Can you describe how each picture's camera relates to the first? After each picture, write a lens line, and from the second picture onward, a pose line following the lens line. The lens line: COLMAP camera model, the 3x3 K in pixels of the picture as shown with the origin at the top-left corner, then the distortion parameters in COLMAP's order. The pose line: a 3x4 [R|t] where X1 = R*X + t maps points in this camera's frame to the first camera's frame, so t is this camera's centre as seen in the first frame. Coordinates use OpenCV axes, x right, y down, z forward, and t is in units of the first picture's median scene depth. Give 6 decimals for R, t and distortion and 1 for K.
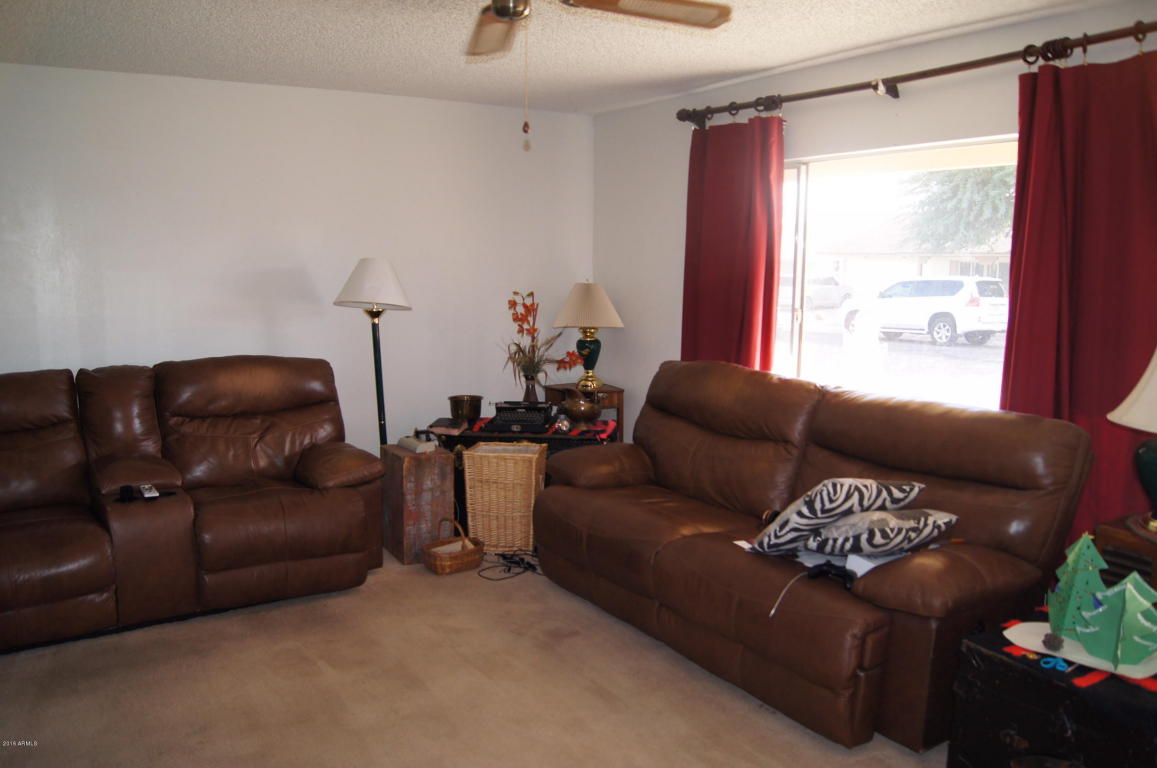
lens RADIAL K [[935.3, 0, 576.0], [0, 935.3, 385.4], [0, 0, 1]] dist [-0.007407, -0.003350]
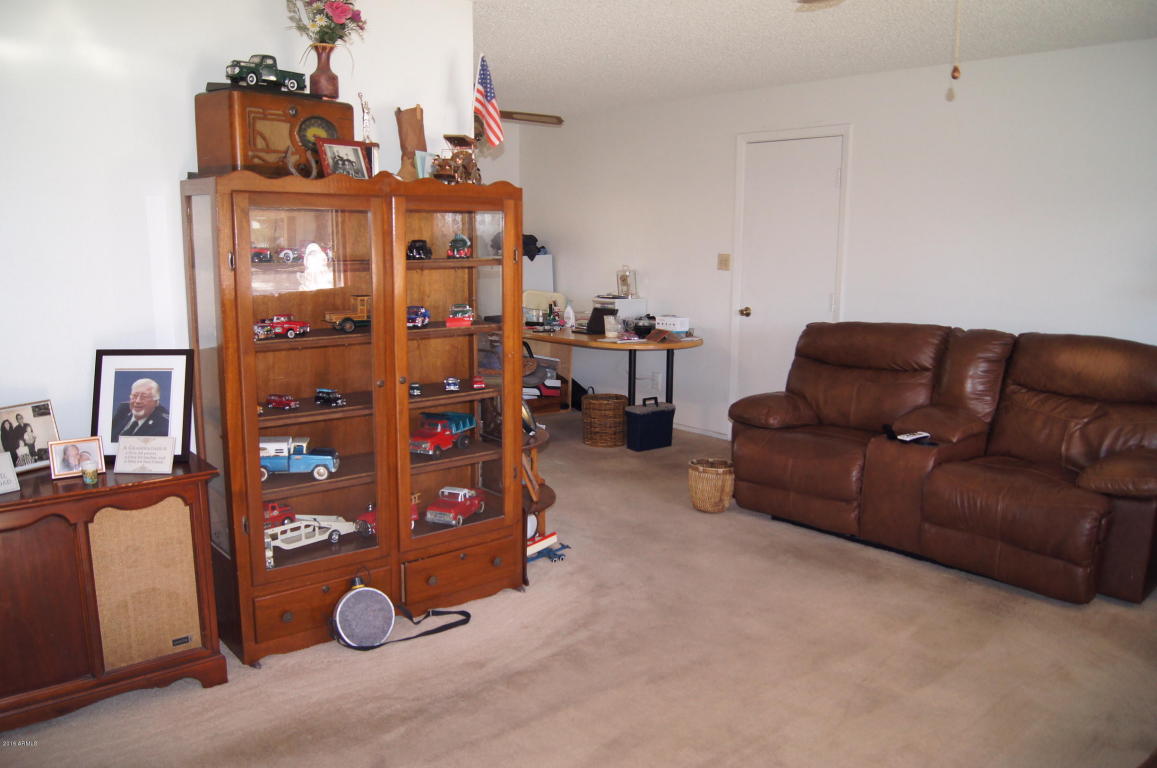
lens RADIAL K [[935.3, 0, 576.2], [0, 935.3, 385.3], [0, 0, 1]] dist [-0.007407, -0.003350]
pose [[0.168111, 0.164540, -0.971939, 0.535650], [-0.147073, 0.979122, 0.140317, -0.043717], [0.974735, 0.119357, 0.188801, 0.369309]]
